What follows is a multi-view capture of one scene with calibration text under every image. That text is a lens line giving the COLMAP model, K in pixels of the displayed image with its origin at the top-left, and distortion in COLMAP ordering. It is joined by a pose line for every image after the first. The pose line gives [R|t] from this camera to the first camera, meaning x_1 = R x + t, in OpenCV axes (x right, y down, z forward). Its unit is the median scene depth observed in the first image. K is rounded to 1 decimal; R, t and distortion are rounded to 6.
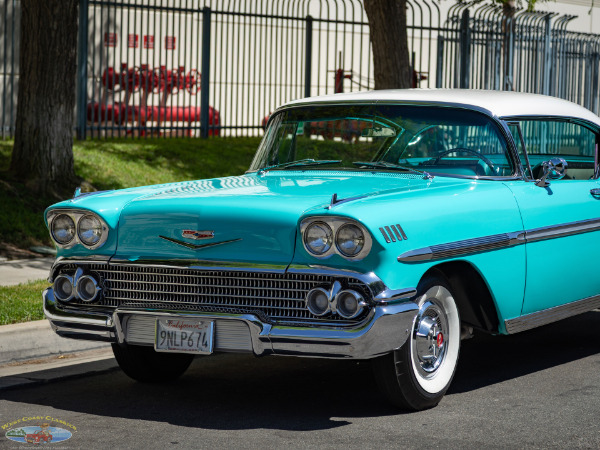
lens RADIAL K [[1980.7, 0, 299.0], [0, 1980.7, 239.0], [0, 0, 1]] dist [0.030177, -0.435628]
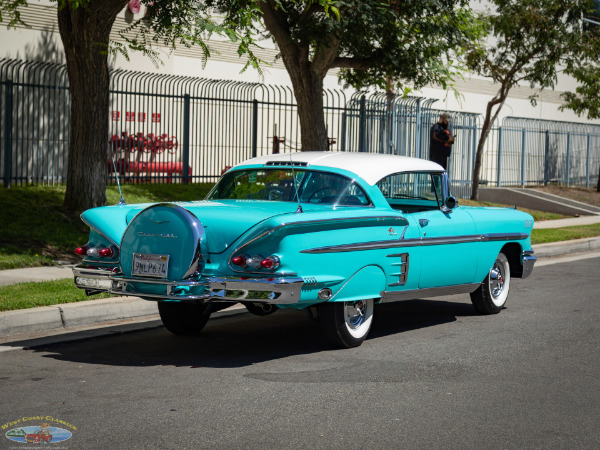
lens RADIAL K [[1535.5, 0, 301.3], [0, 1535.5, 240.3], [0, 0, 1]] dist [-0.053469, -0.072817]
pose [[0.998555, -0.004351, 0.053566, -0.023209], [0.005137, 0.999881, -0.014535, 0.007270], [-0.053497, 0.014789, 0.998459, -0.129545]]
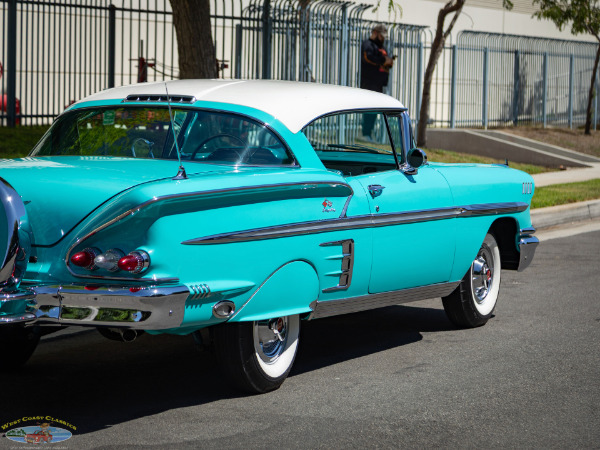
lens RADIAL K [[1980.7, 0, 299.0], [0, 1980.7, 239.0], [0, 0, 1]] dist [0.030177, -0.435628]
pose [[0.993300, -0.012267, 0.114910, -0.018925], [0.011384, 0.999900, 0.008338, -0.000608], [-0.115001, -0.006974, 0.993341, -0.017217]]
